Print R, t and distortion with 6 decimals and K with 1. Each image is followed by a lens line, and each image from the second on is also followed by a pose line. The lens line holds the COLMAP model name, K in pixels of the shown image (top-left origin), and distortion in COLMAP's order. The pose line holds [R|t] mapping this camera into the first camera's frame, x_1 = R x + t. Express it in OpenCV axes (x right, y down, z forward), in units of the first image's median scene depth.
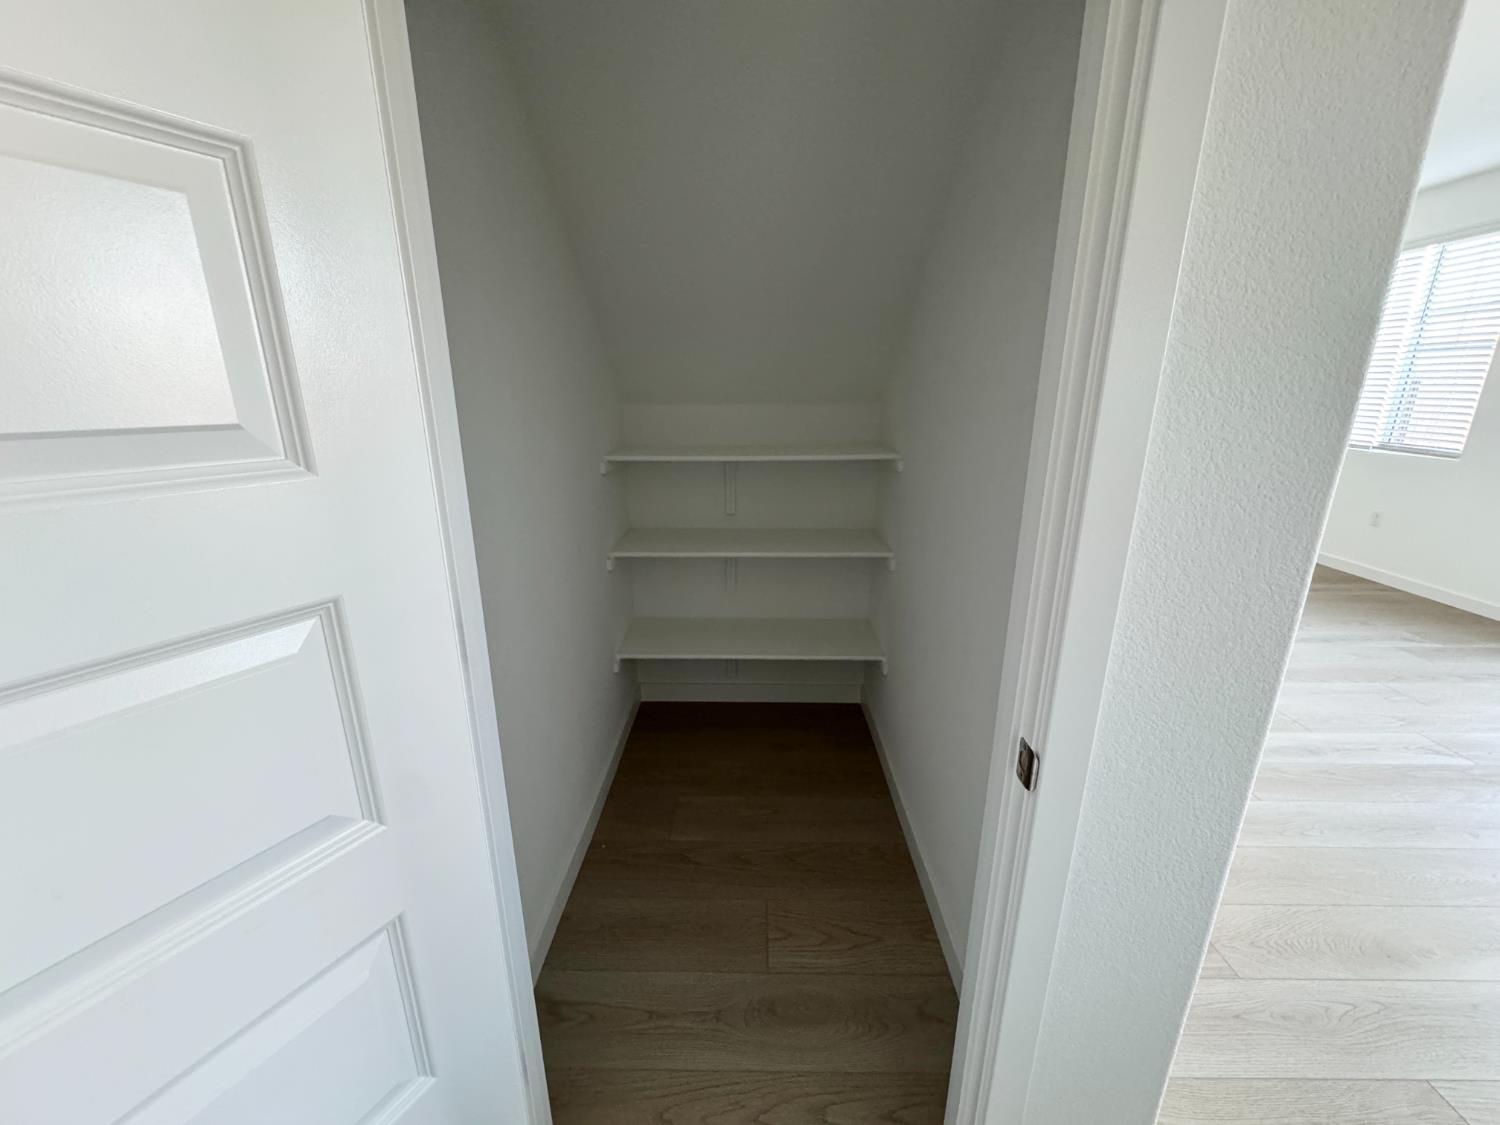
lens RADIAL K [[592.0, 0, 747.7], [0, 592.0, 559.9], [0, 0, 1]] dist [-0.007314, 0.001422]
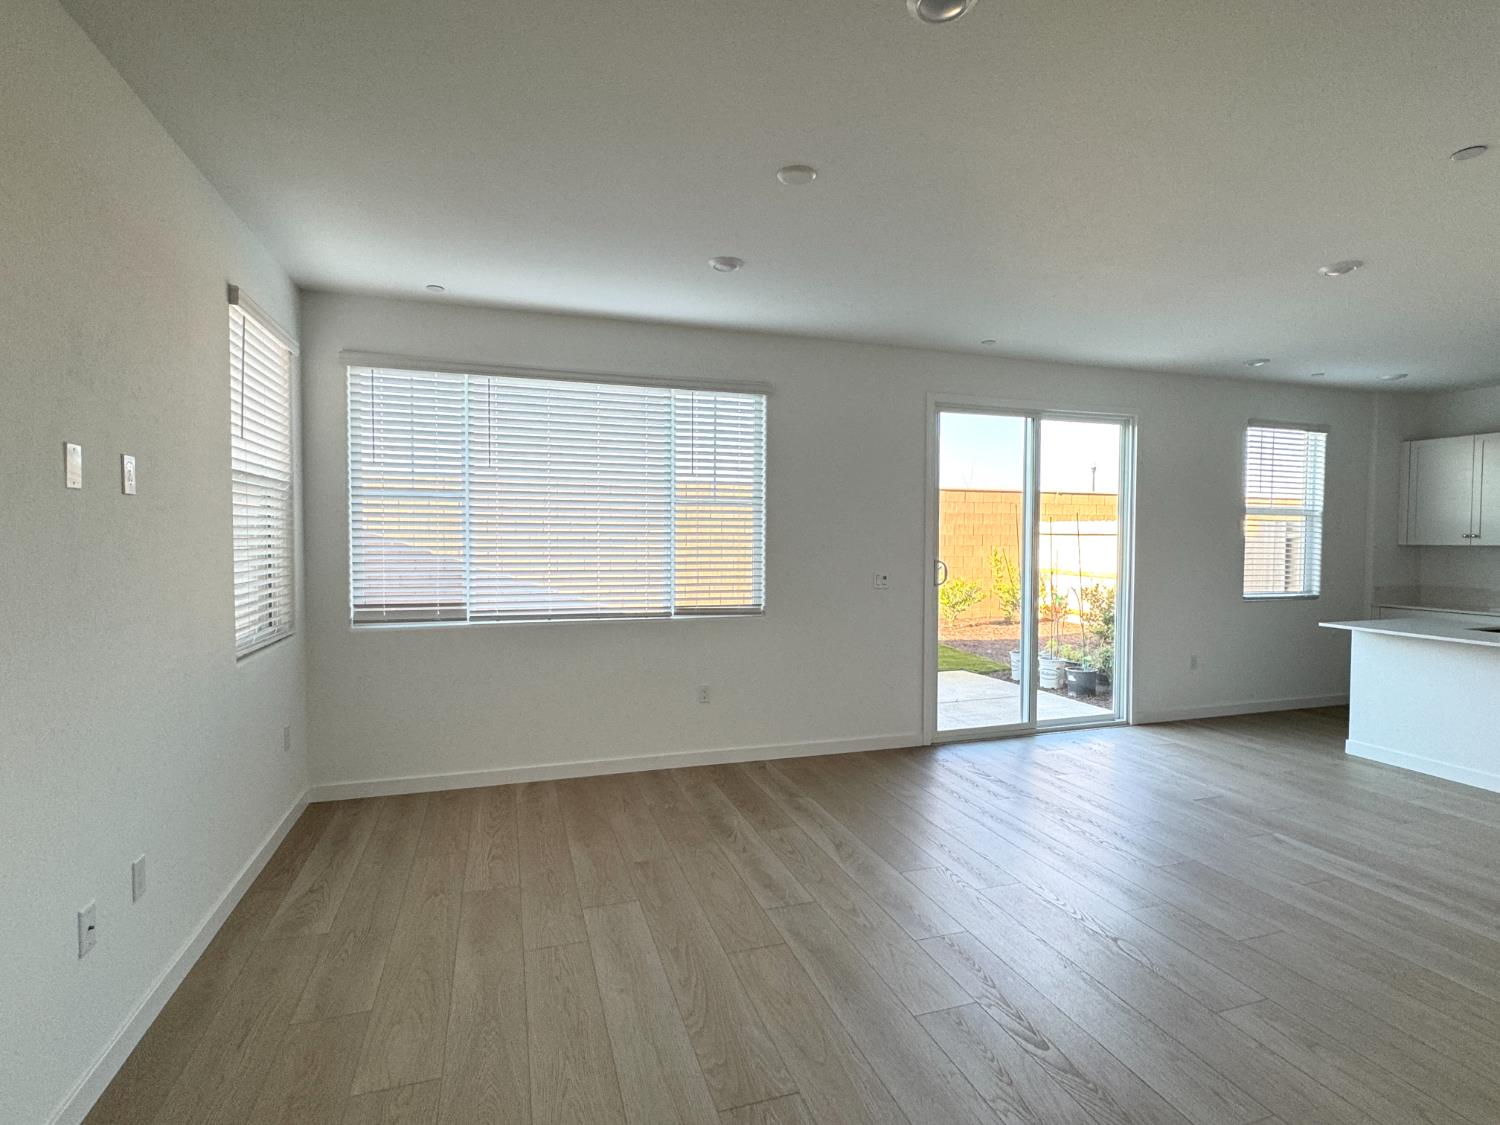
lens RADIAL K [[738.3, 0, 751.2], [0, 738.3, 556.0], [0, 0, 1]] dist [-0.002452, -0.000318]
pose [[-0.350114, -0.015167, 0.936584, 0.095132], [0.248694, 0.962480, 0.108553, -0.456100], [-0.903090, 0.270929, -0.333206, 1.582491]]
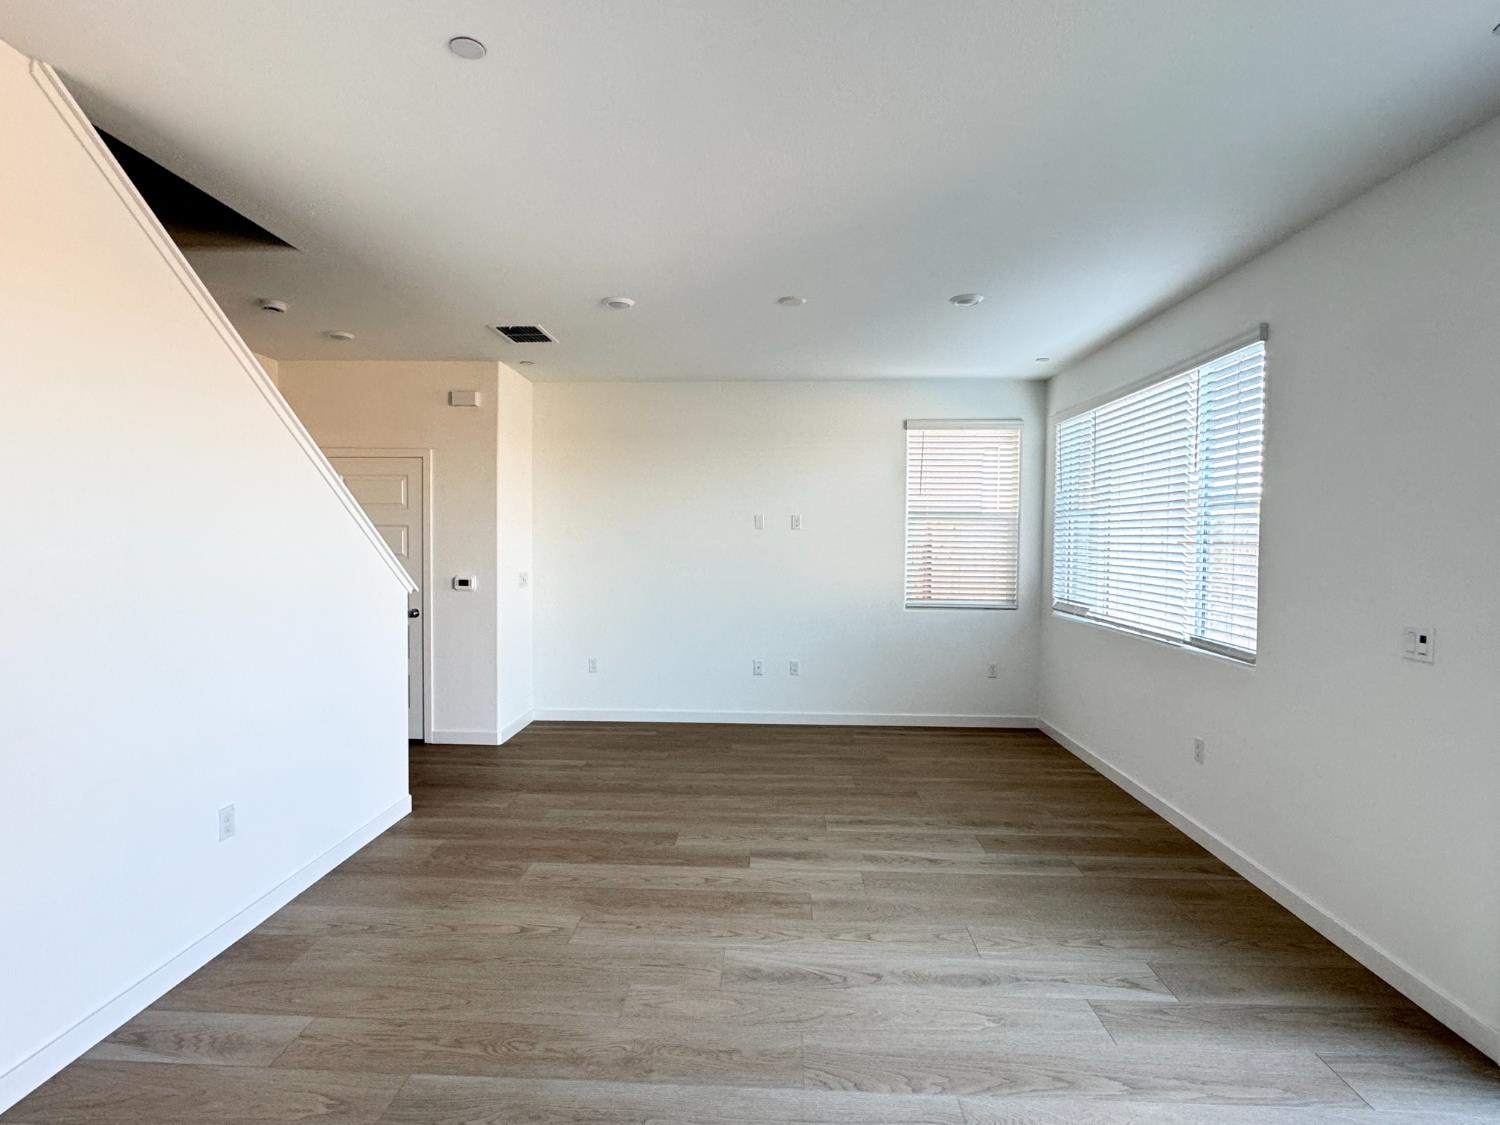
lens RADIAL K [[738.3, 0, 750.6], [0, 738.3, 570.3], [0, 0, 1]] dist [-0.002452, -0.000318]
pose [[0.999660, 0.014034, -0.021969, 0.756554], [-0.018859, 0.971134, -0.237787, -0.078508], [0.017998, 0.238120, 0.971069, 0.192352]]
